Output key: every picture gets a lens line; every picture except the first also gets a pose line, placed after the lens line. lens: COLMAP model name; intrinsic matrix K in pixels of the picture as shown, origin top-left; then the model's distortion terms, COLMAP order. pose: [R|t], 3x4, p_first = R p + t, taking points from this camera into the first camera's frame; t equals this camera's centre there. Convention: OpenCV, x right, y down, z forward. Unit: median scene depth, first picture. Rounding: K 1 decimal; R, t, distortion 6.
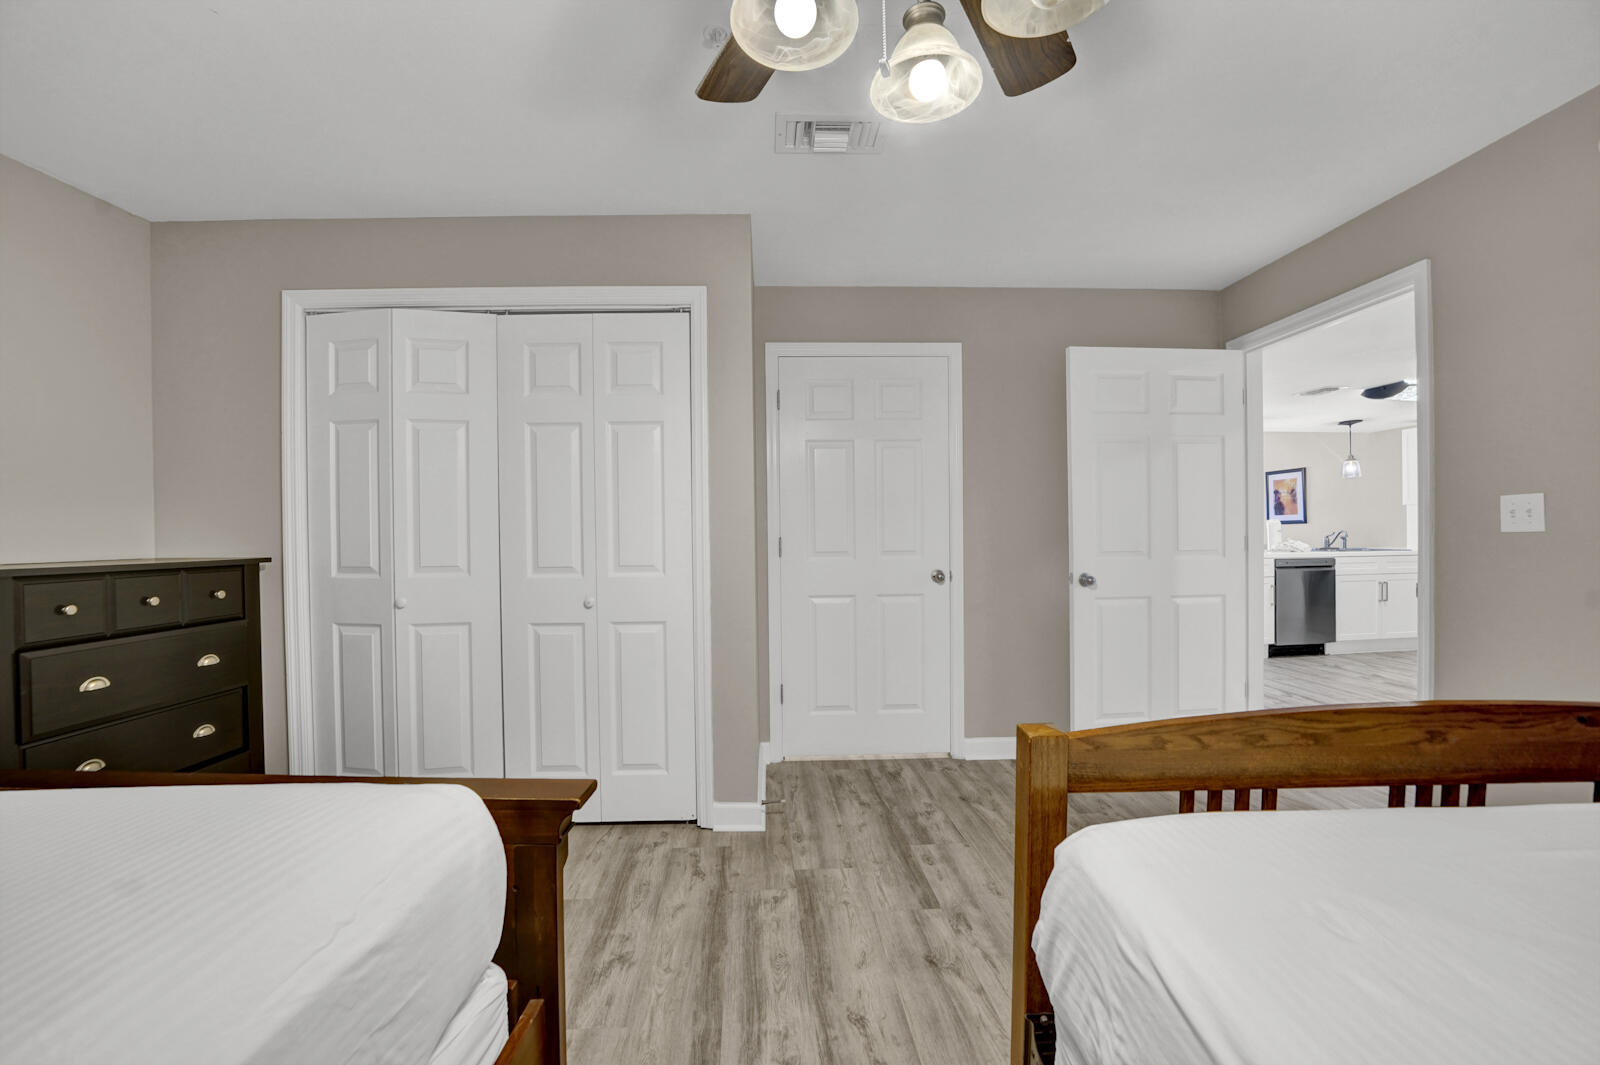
lens RADIAL K [[660.5, 0, 787.4], [0, 660.5, 537.4], [0, 0, 1]] dist [-0.030908, 0.003934]
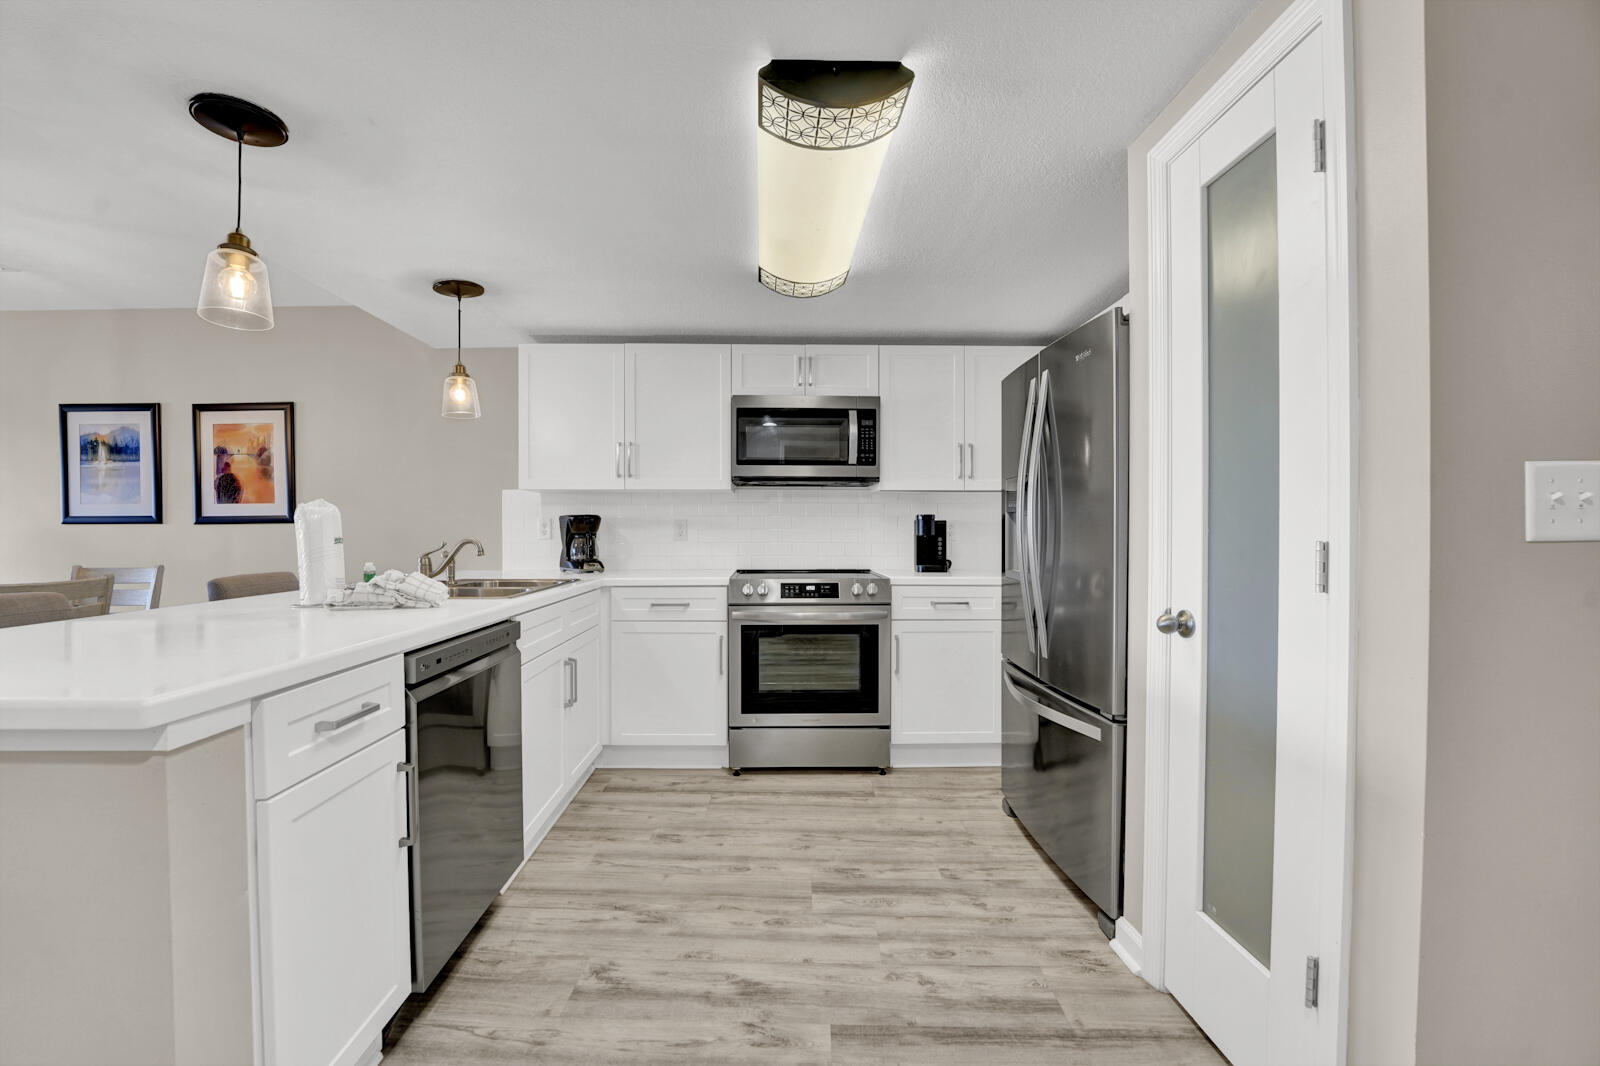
lens RADIAL K [[656.3, 0, 783.1], [0, 656.3, 539.0], [0, 0, 1]] dist [-0.028757, 0.003659]
pose [[0.110341, 0.000230, 0.993894, 0.460998], [0.006368, 0.999979, -0.000939, -0.008921], [-0.993873, 0.006433, 0.110338, 0.734000]]
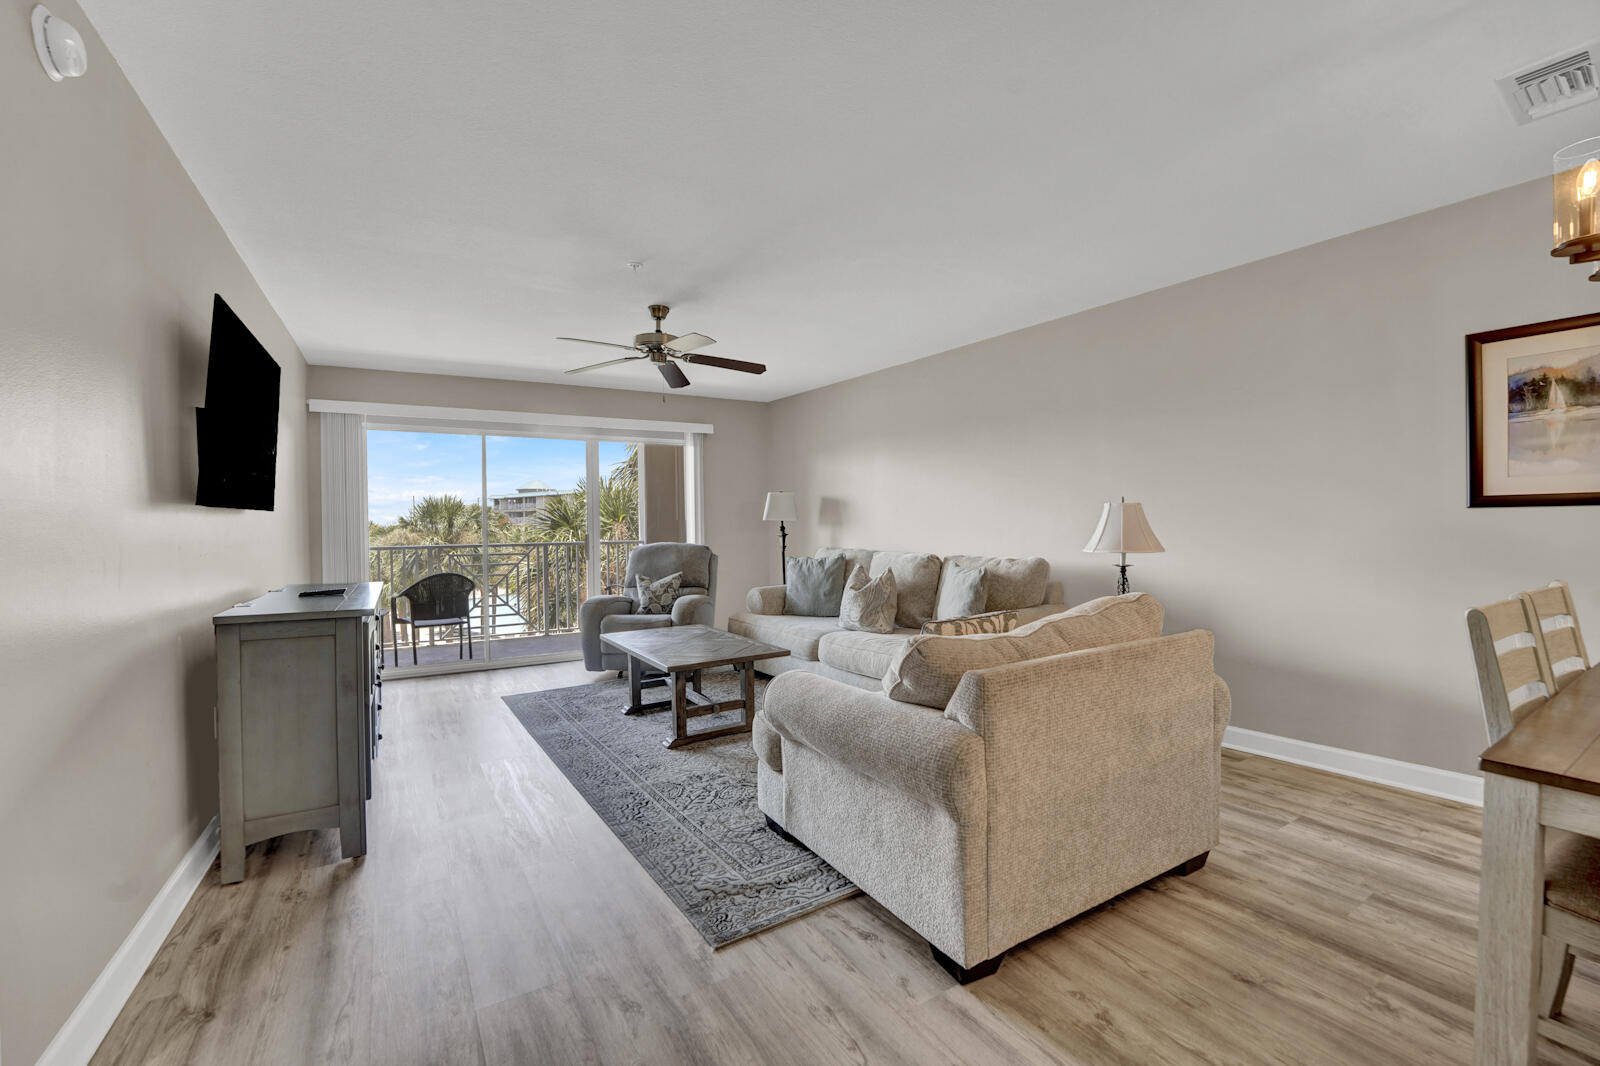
lens RADIAL K [[656.3, 0, 791.2], [0, 656.3, 538.4], [0, 0, 1]] dist [-0.028757, 0.003659]
pose [[0.886871, -0.009827, 0.461912, 0.394621], [0.006167, 0.999936, 0.009433, -0.013633], [-0.461976, -0.005517, 0.886875, 1.276384]]
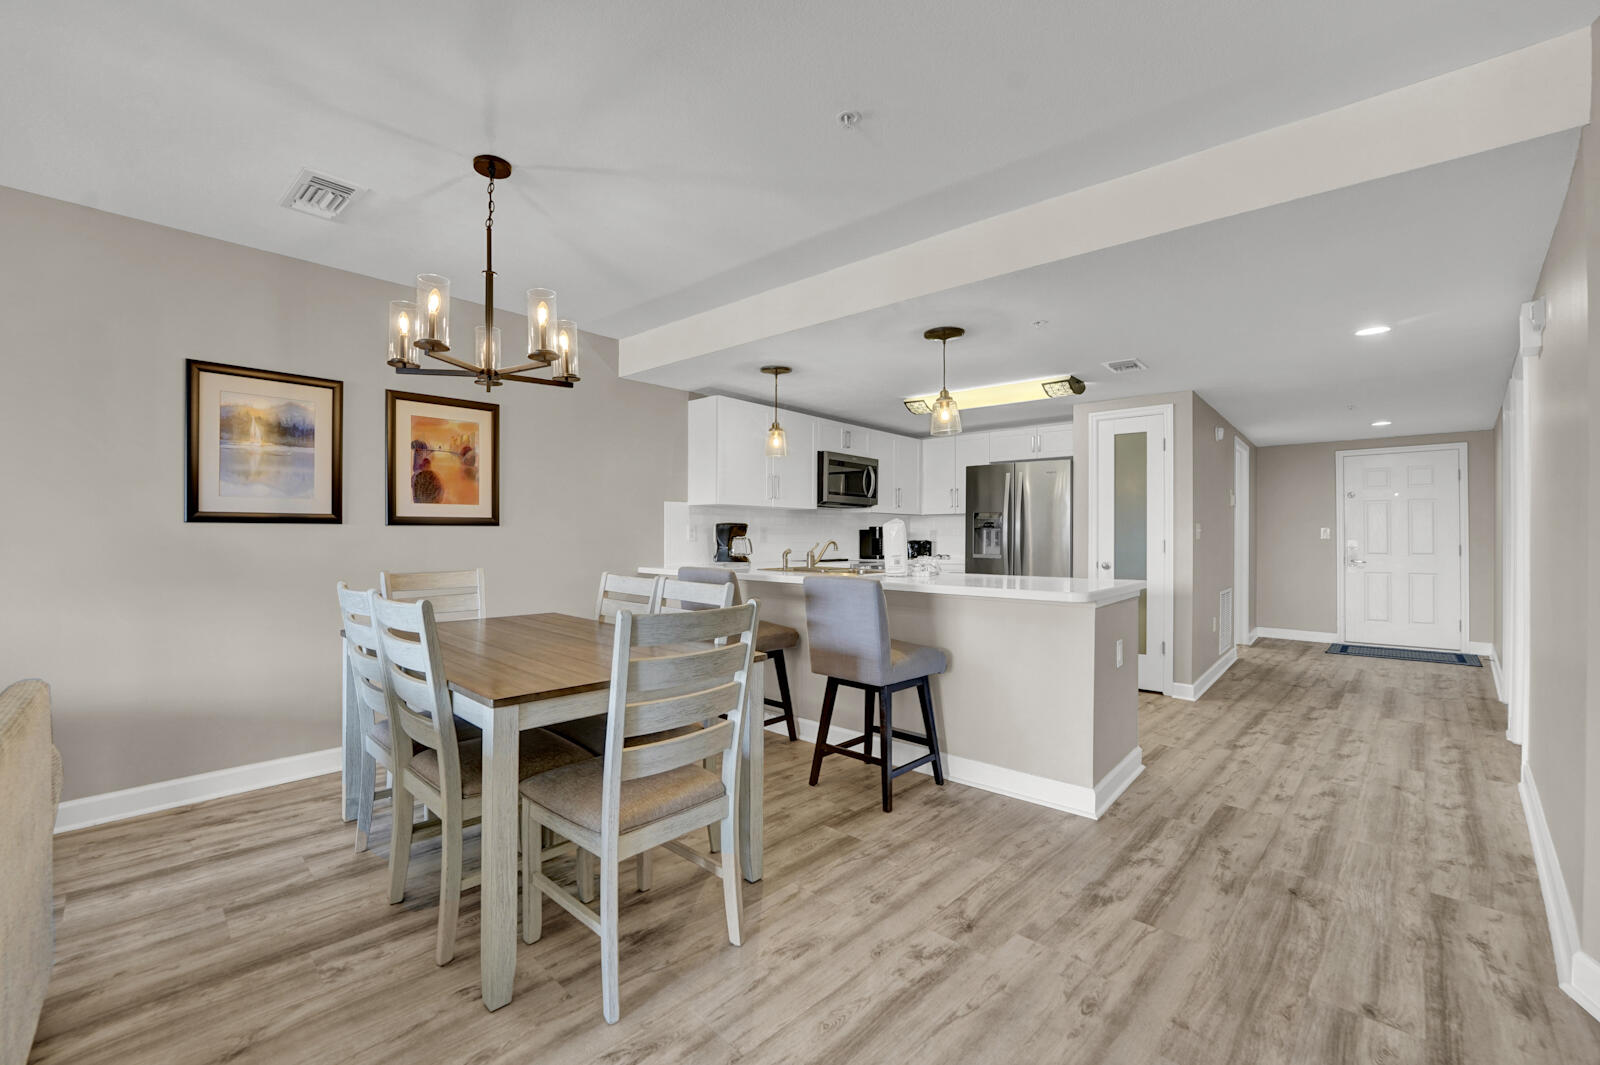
lens RADIAL K [[660.5, 0, 781.4], [0, 660.5, 536.3], [0, 0, 1]] dist [-0.030908, 0.003934]
pose [[-0.655463, 0.007549, 0.755190, 0.377045], [0.007665, 0.999965, -0.003343, -0.012676], [-0.755189, 0.003597, -0.655498, 1.416258]]
